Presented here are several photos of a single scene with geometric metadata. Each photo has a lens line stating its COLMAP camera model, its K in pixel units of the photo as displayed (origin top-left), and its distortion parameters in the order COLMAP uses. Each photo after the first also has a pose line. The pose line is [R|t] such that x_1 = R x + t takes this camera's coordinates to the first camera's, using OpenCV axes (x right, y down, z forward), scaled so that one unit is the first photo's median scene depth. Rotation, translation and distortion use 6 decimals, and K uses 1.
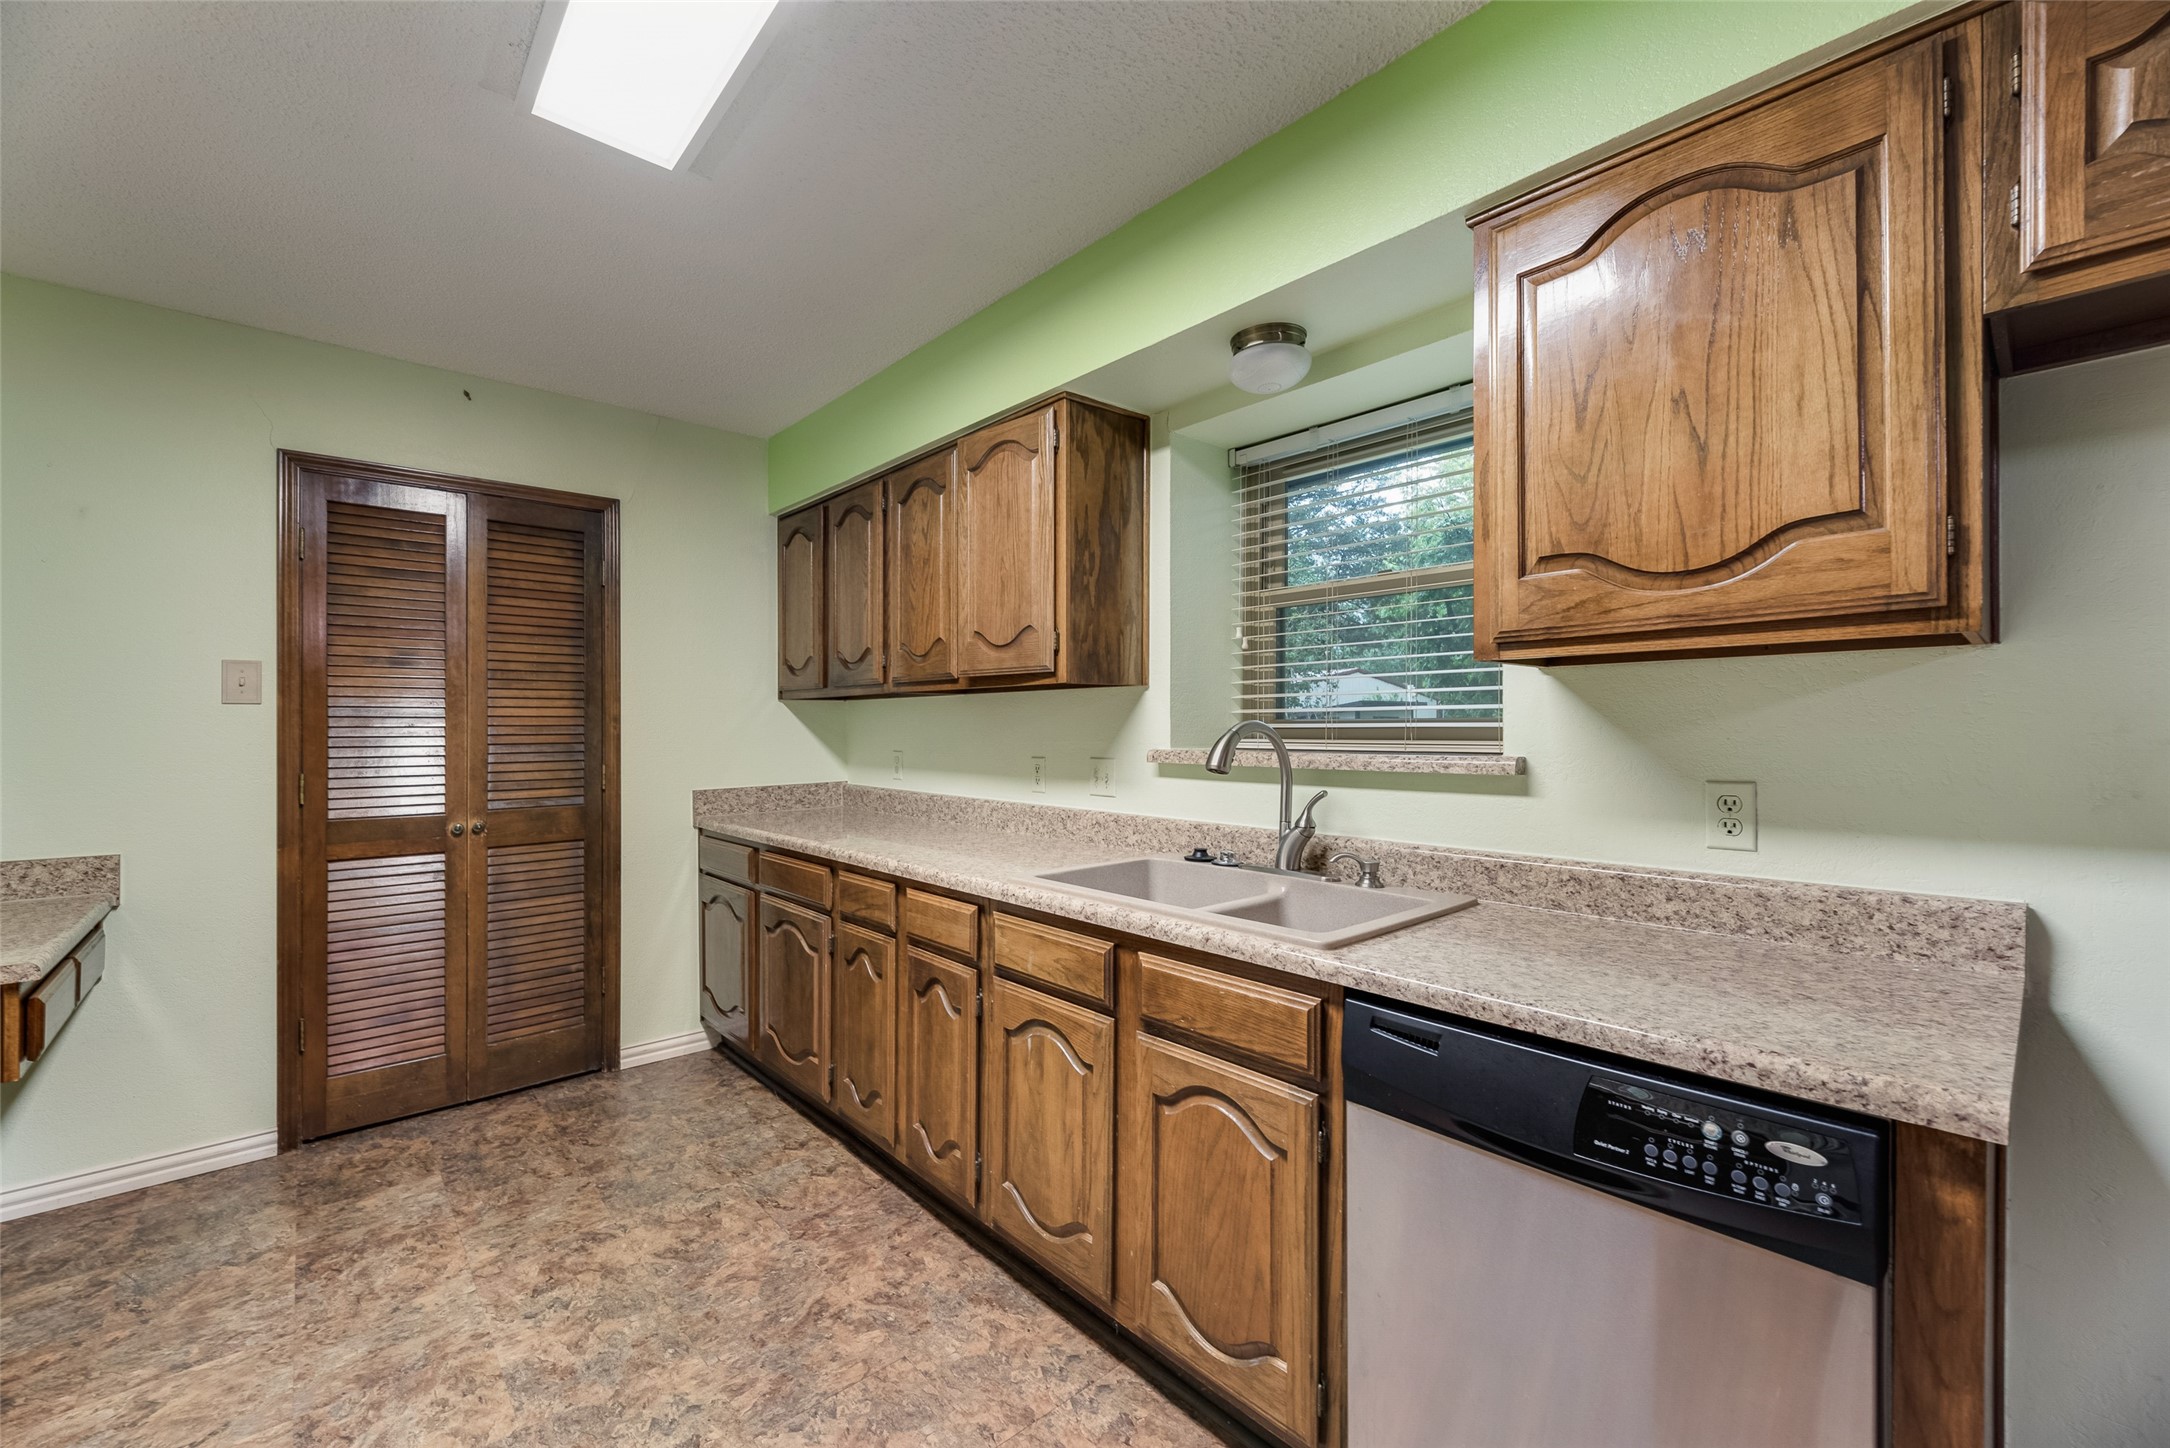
lens RADIAL K [[875.8, 0, 1079.9], [0, 875.8, 725.5], [0, 0, 1]] dist [0.002989, 0.000554]
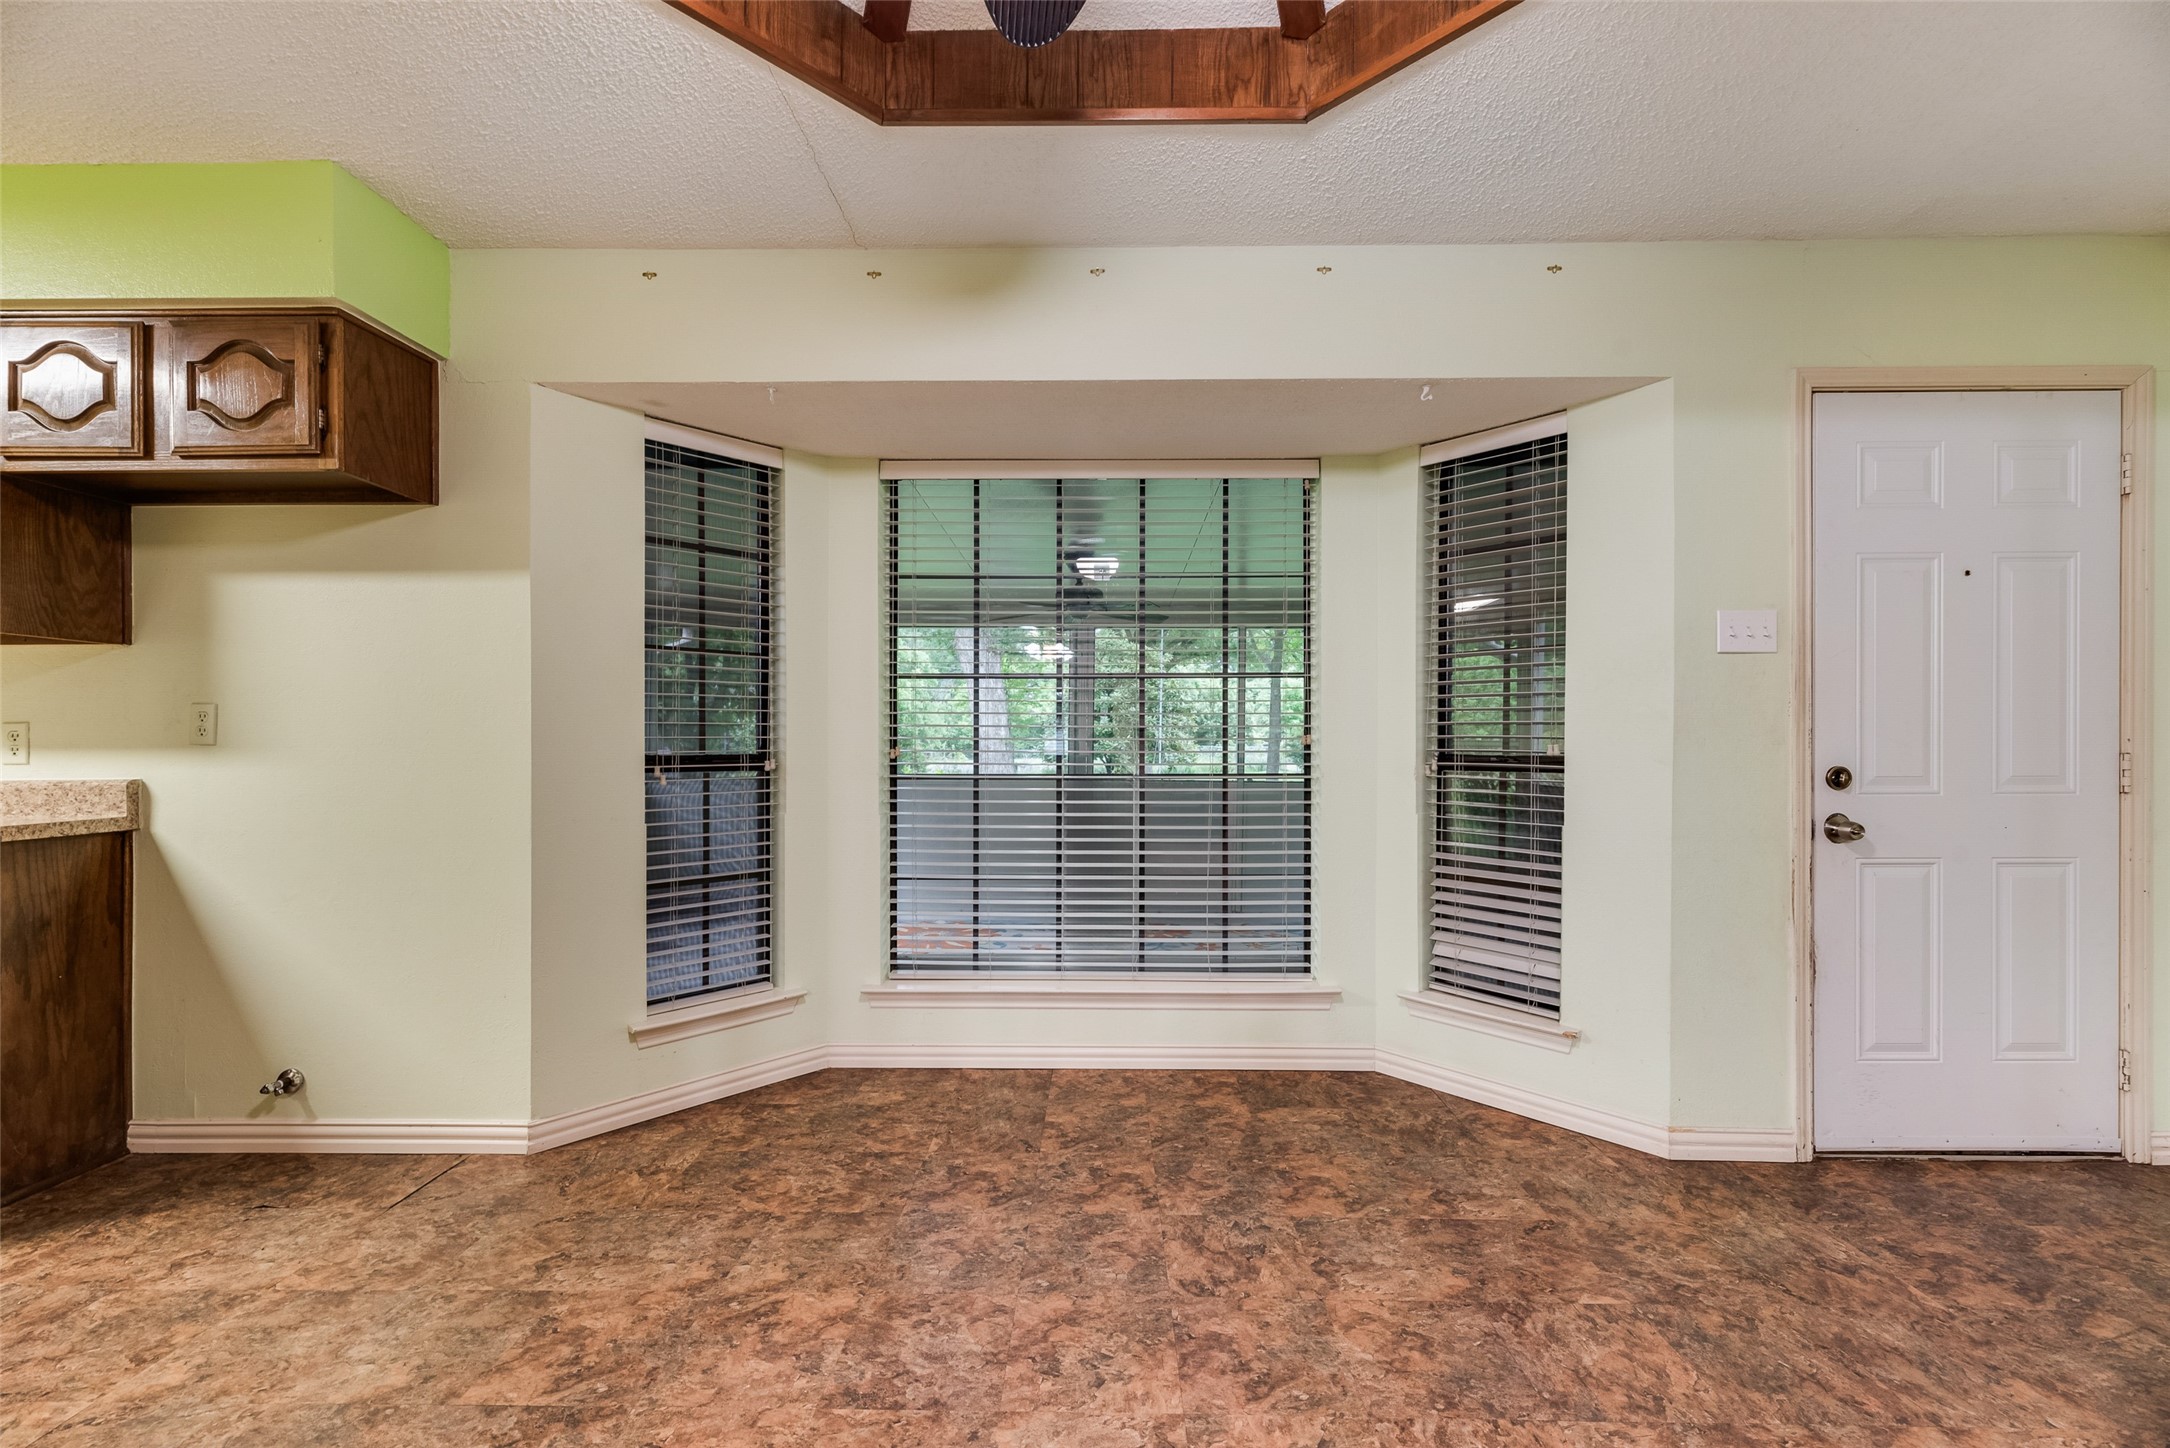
lens RADIAL K [[877.0, 0, 1089.8], [0, 877.0, 751.1], [0, 0, 1]] dist [0.001325, -0.000541]
pose [[0.676038, -0.003312, 0.736860, 0.538328], [0.001186, 0.999993, 0.003406, 0.068792], [-0.736866, -0.001429, 0.676037, -0.937307]]
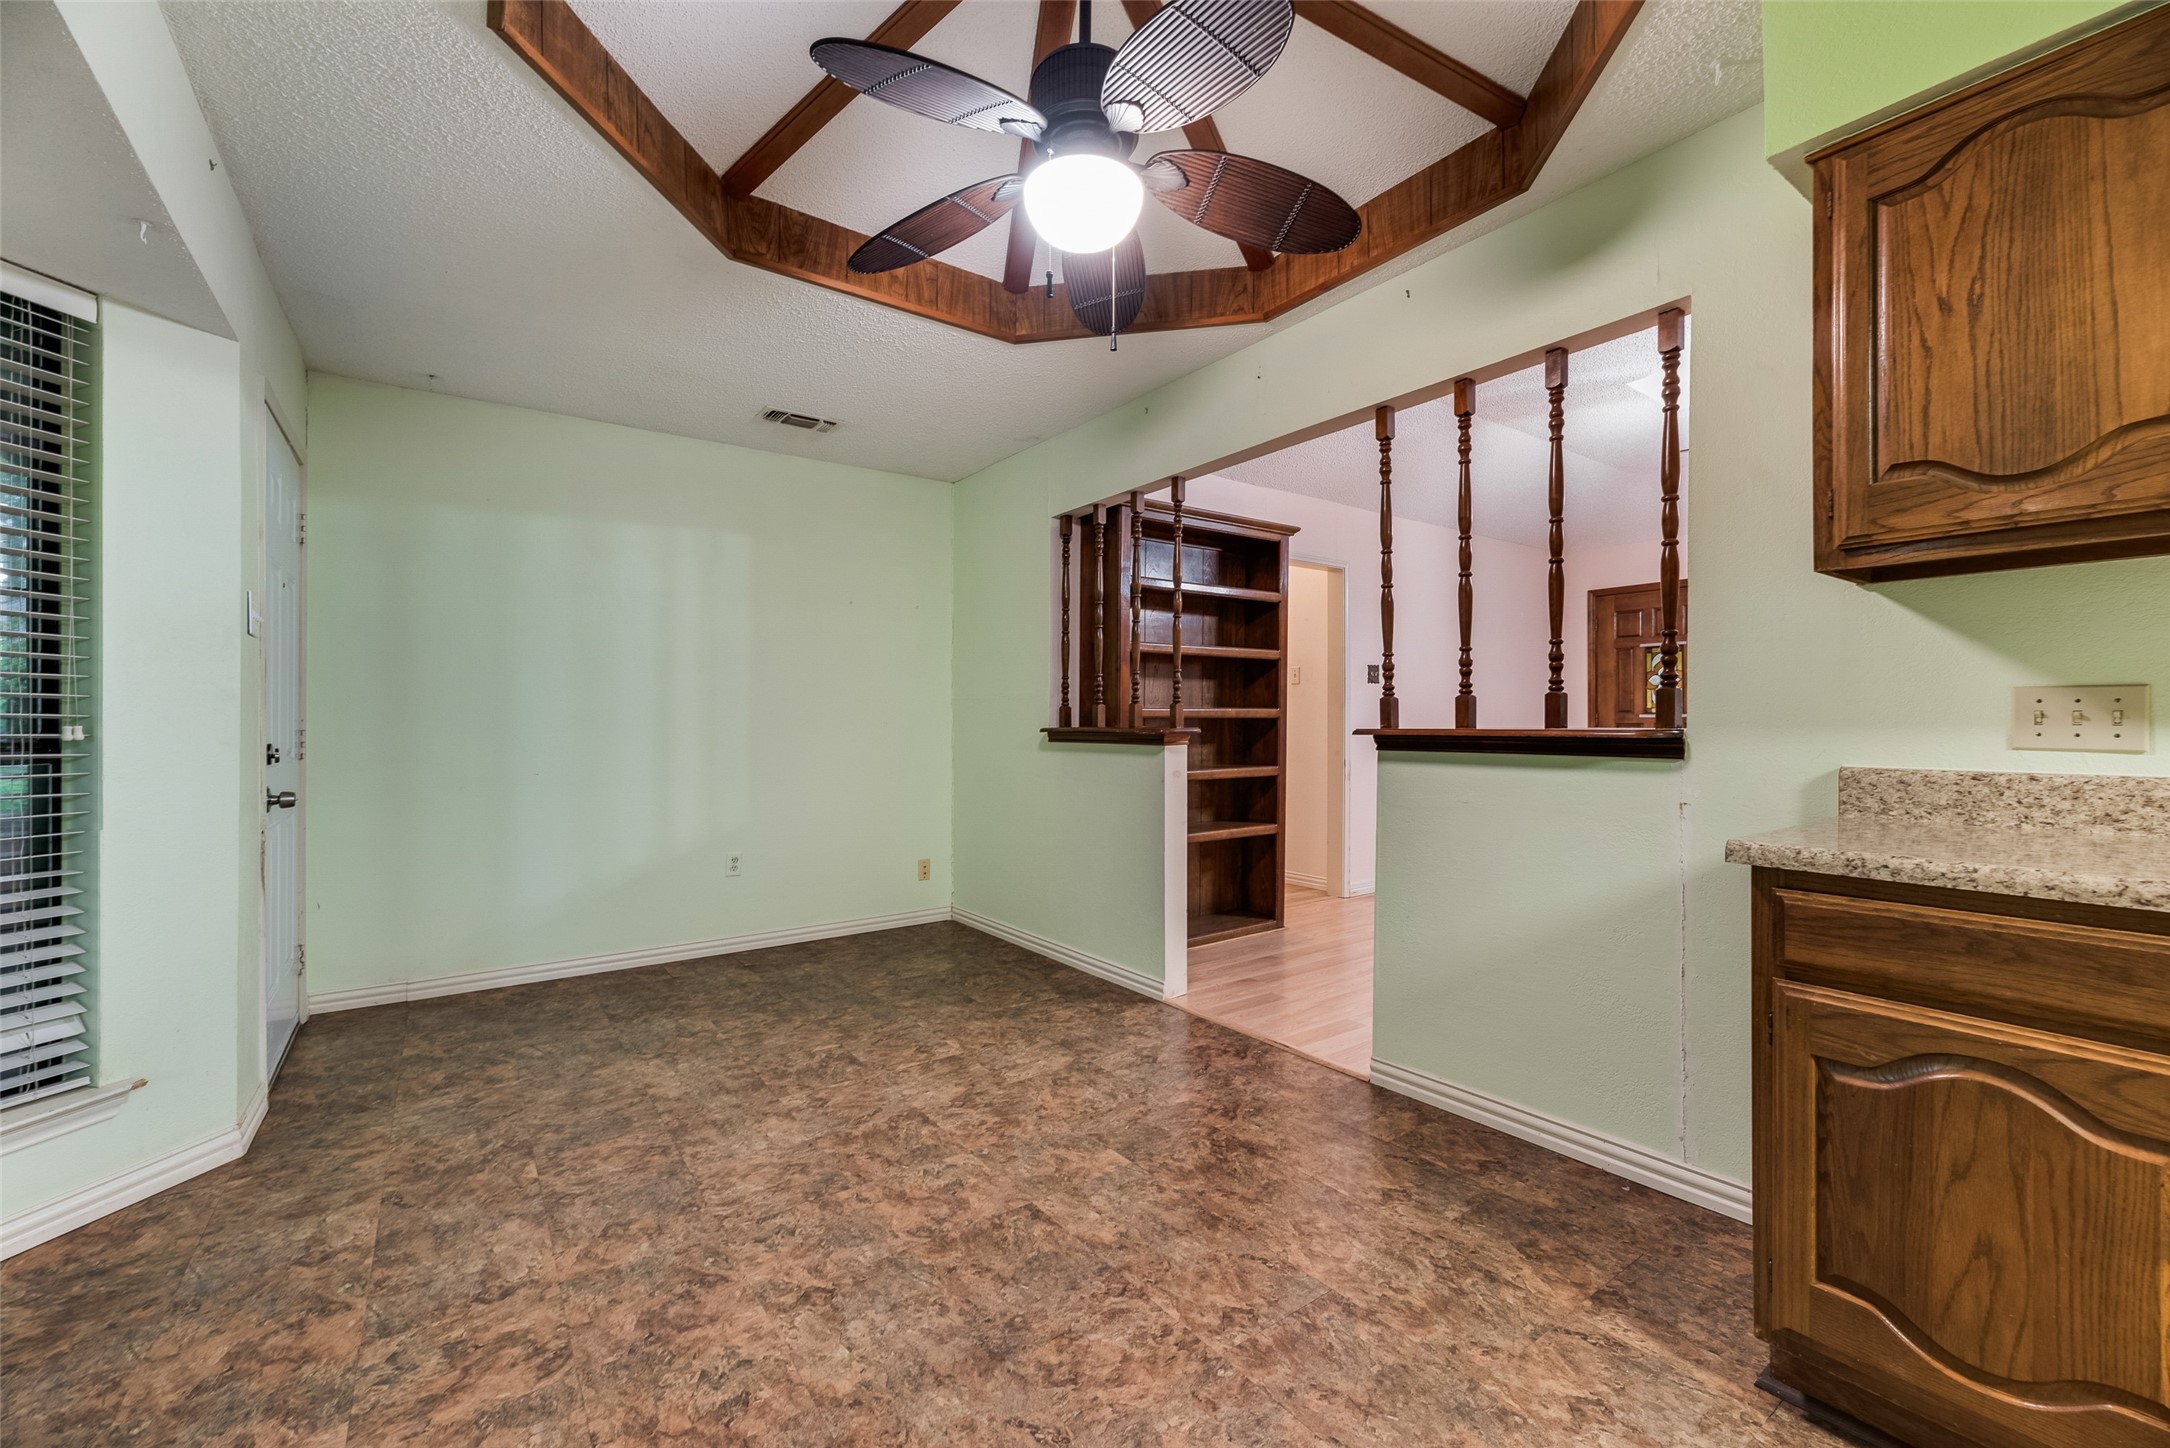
lens RADIAL K [[877.6, 0, 1077.1], [0, 877.6, 715.8], [0, 0, 1]] dist [0.000136, -0.000306]
pose [[-0.994368, 0.005281, 0.105848, 0.694775], [0.005119, 0.999985, -0.001808, 0.061148], [-0.105856, -0.001256, -0.994381, 0.063753]]
